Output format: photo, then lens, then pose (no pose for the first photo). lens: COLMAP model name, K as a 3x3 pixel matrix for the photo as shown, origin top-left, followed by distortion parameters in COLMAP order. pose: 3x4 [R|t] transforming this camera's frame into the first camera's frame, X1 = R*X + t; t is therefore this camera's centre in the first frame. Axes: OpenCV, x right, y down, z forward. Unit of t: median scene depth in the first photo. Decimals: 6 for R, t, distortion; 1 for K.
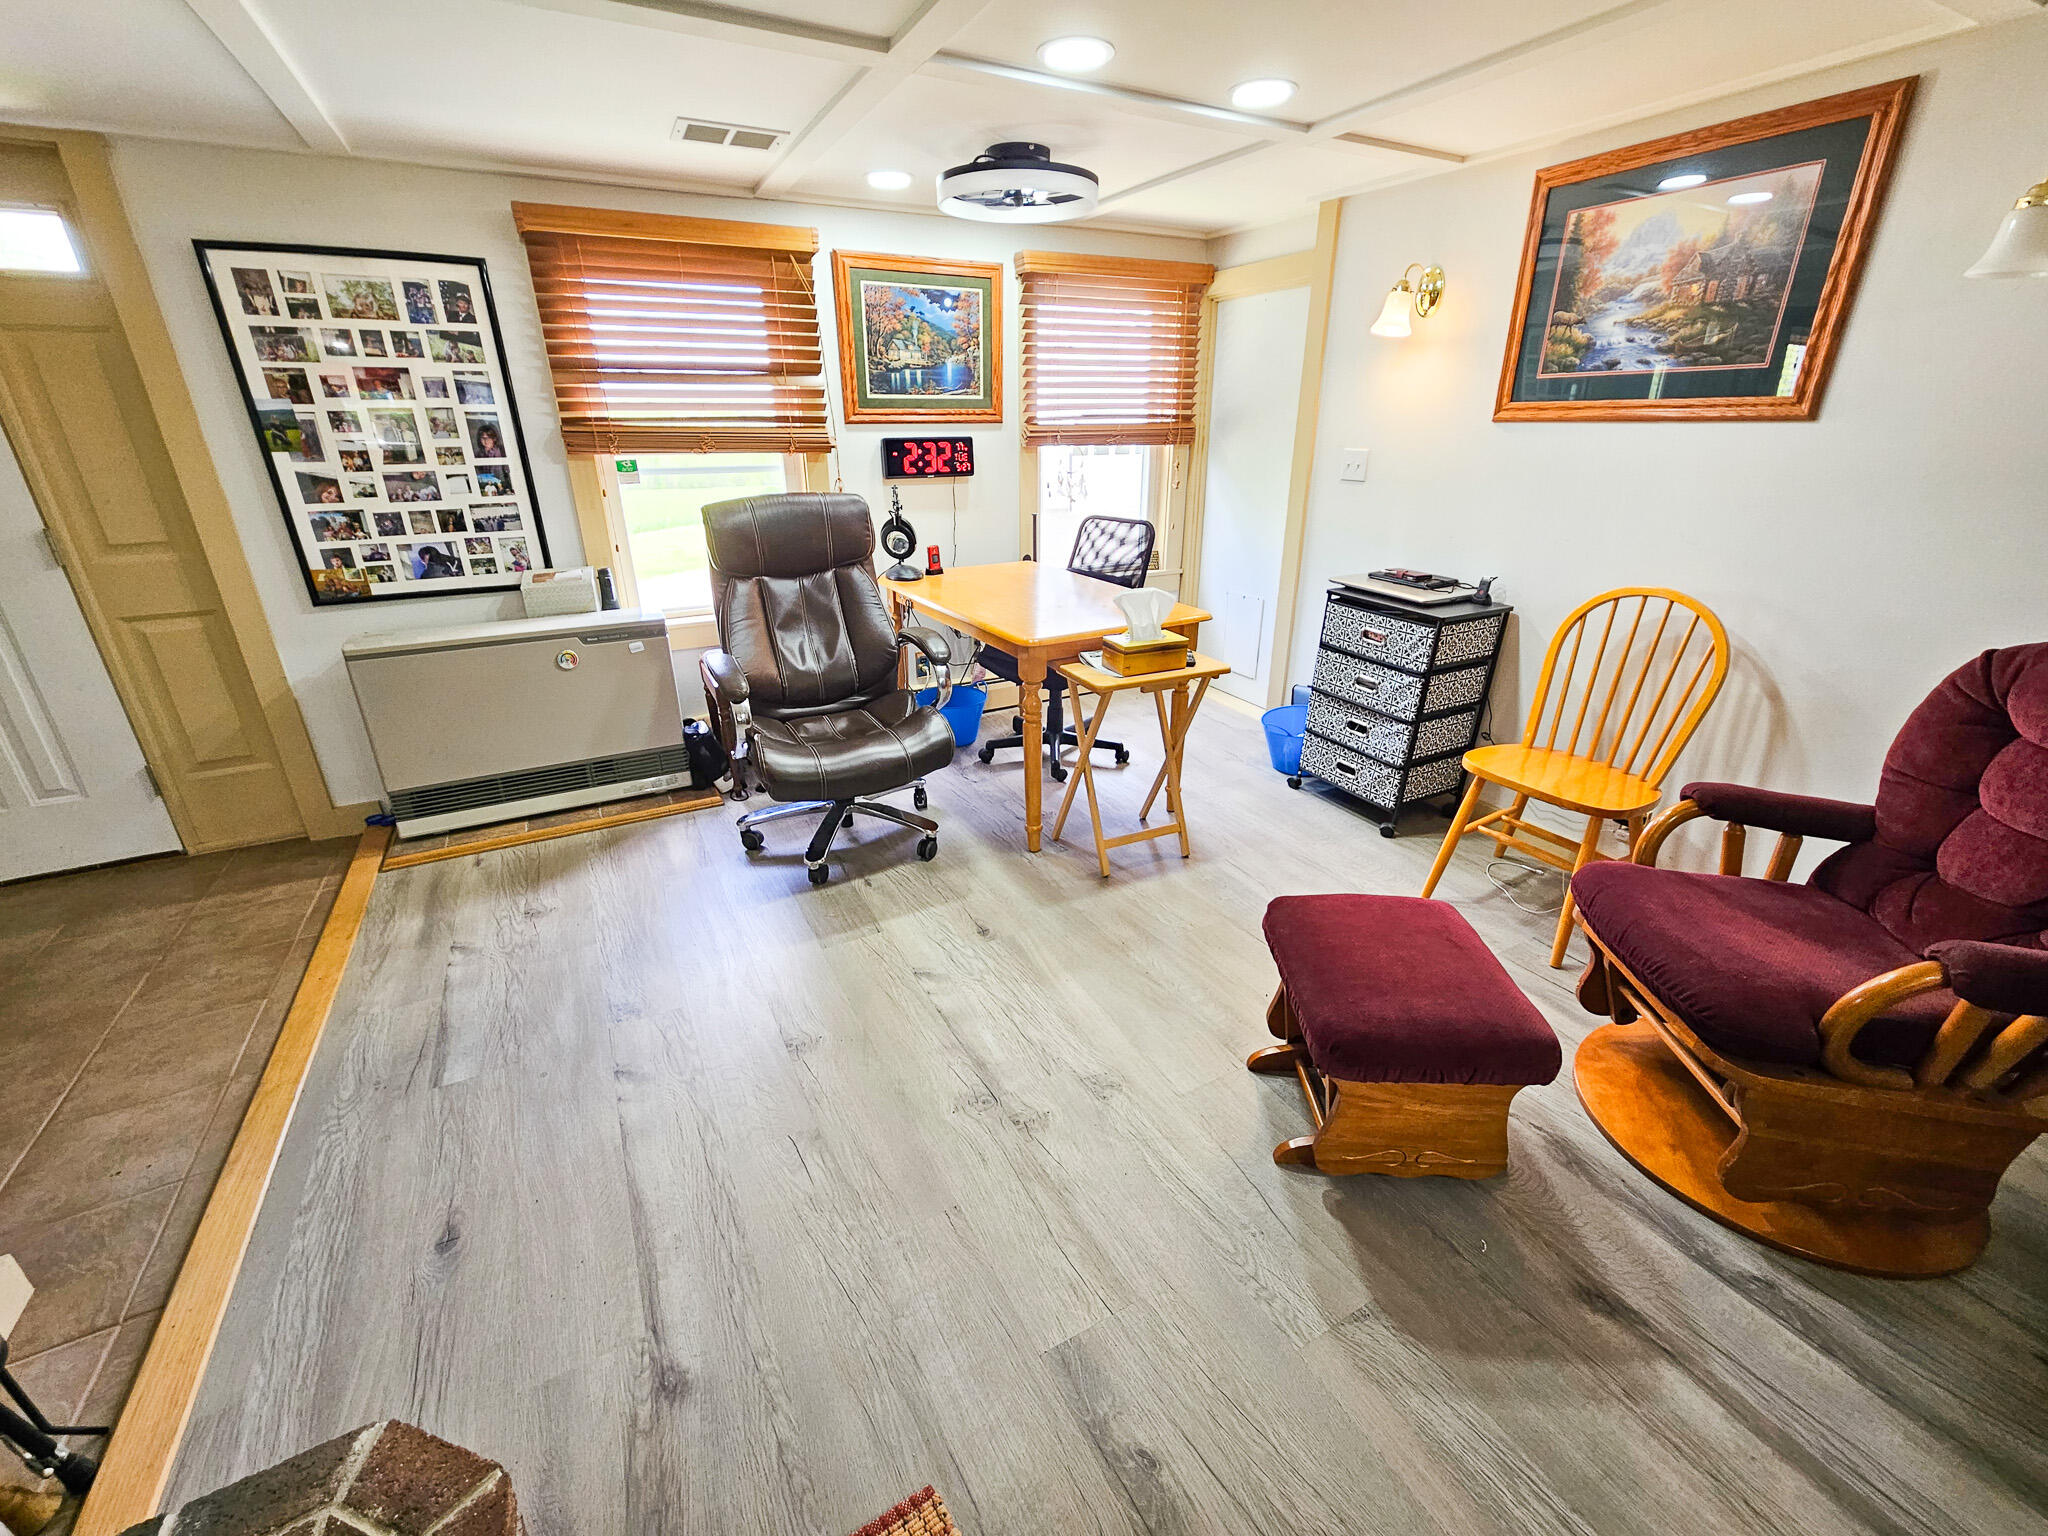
lens RADIAL K [[841.7, 0, 1027.6], [0, 841.7, 760.1], [0, 0, 1]] dist [-0.000790, 0.000015]
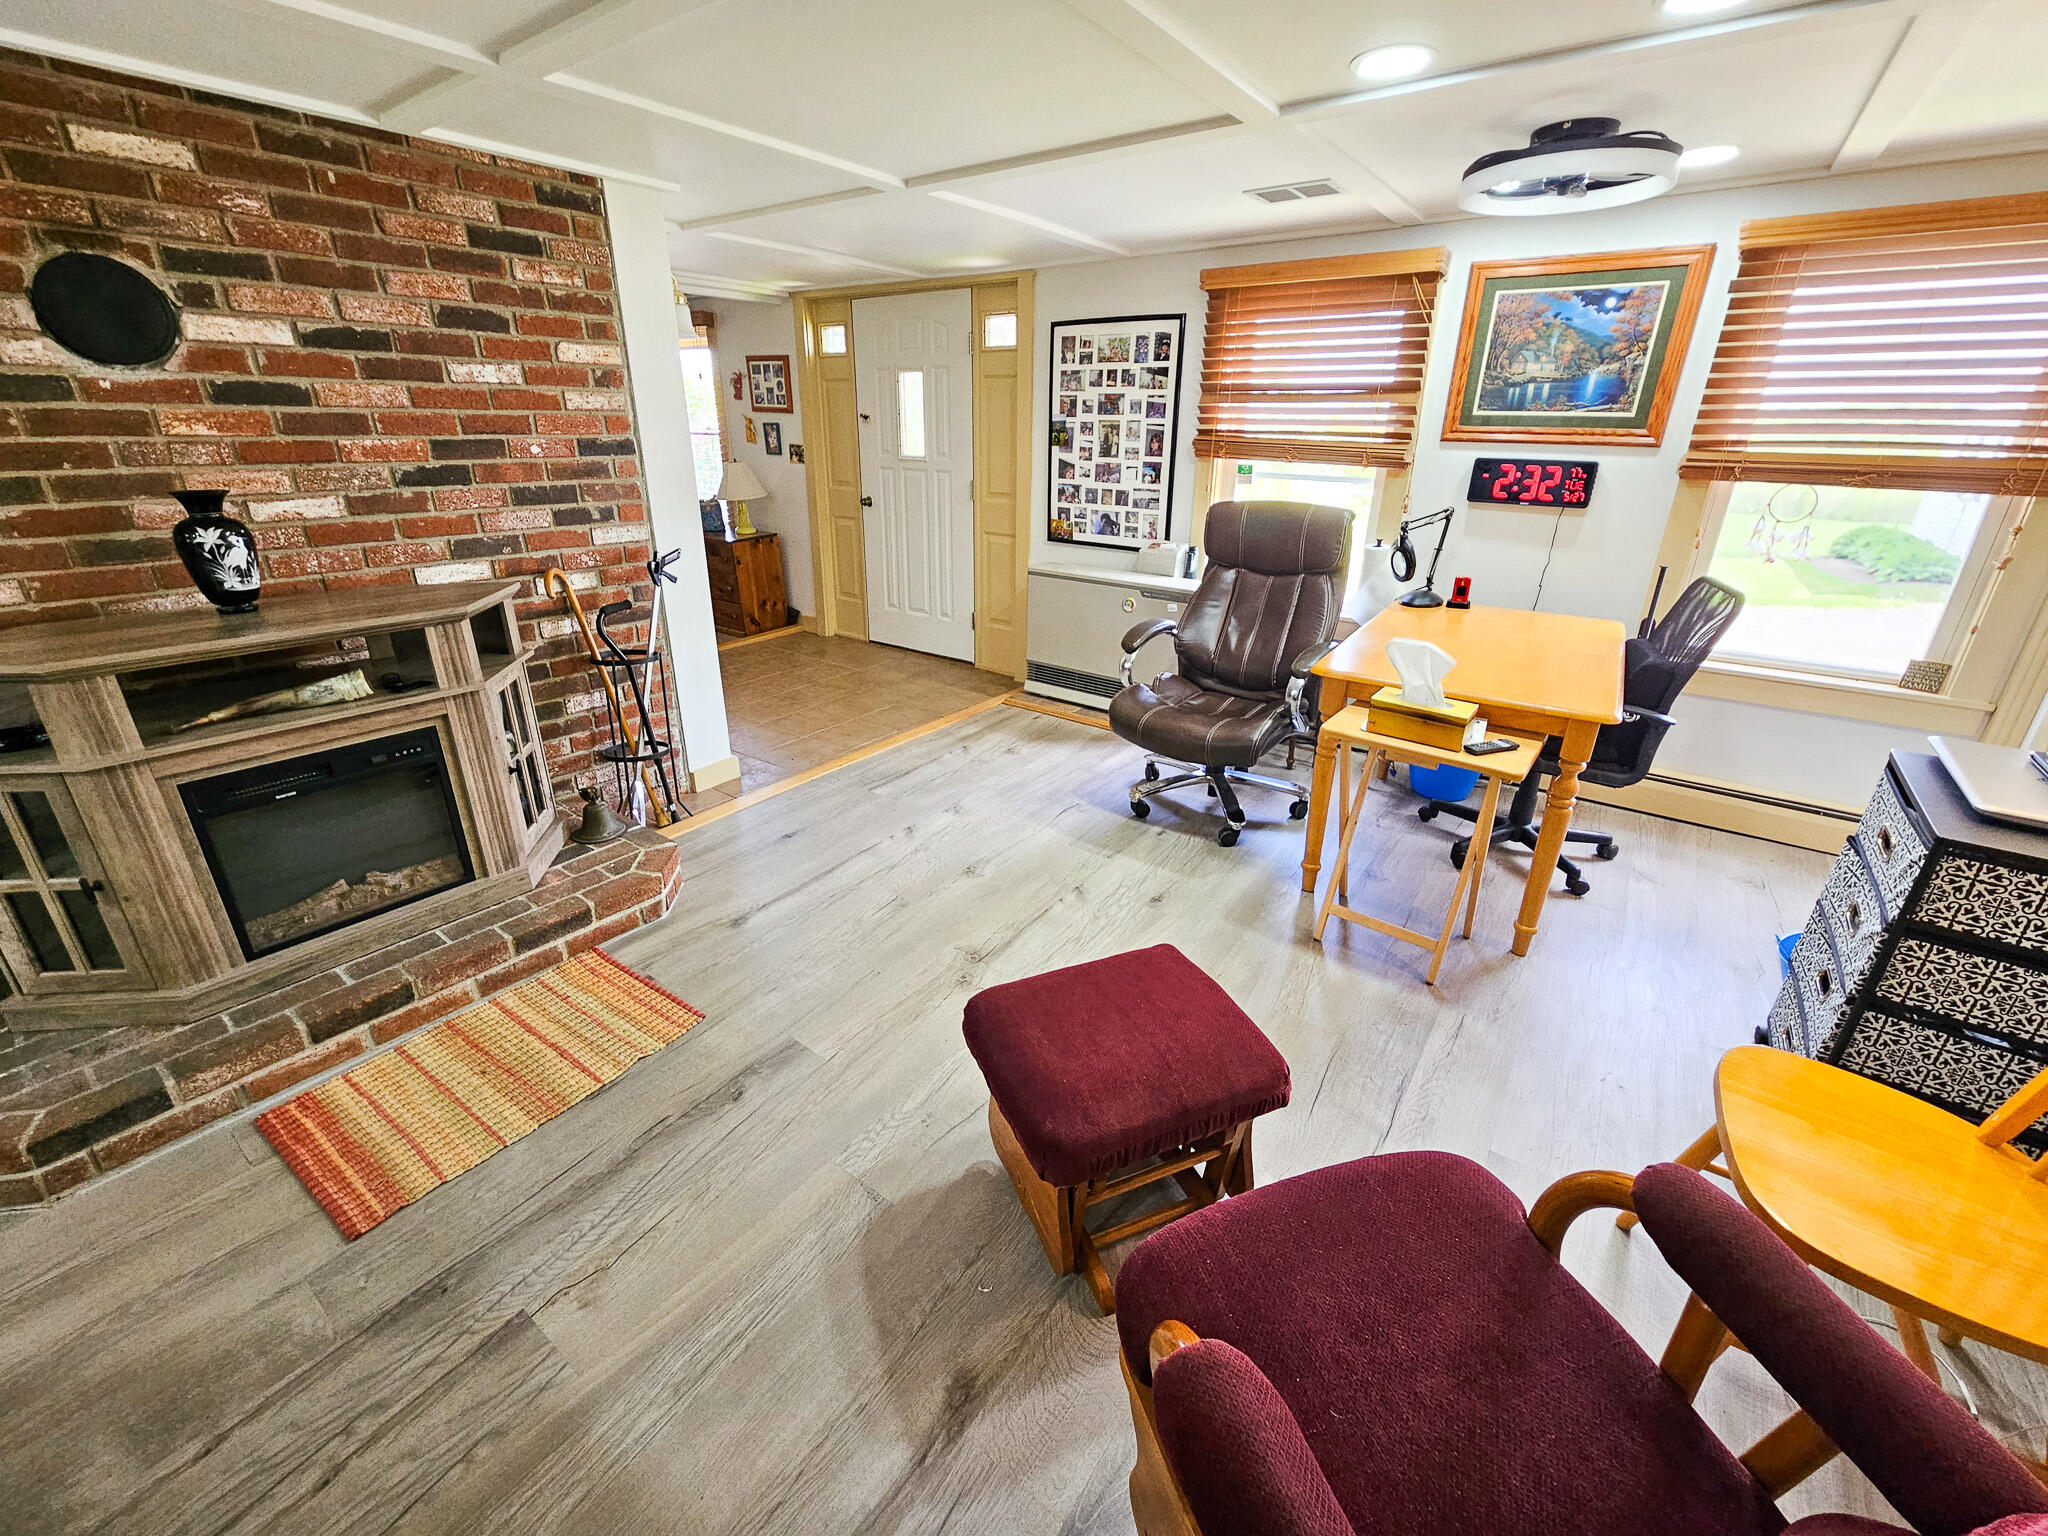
lens RADIAL K [[841.7, 0, 1027.6], [0, 841.7, 760.1], [0, 0, 1]] dist [-0.000790, 0.000015]
pose [[0.427320, 0.348527, -0.834222, 0.625775], [-0.356283, 0.912958, 0.198920, -0.104488], [0.830939, 0.212217, 0.514300, 0.219147]]
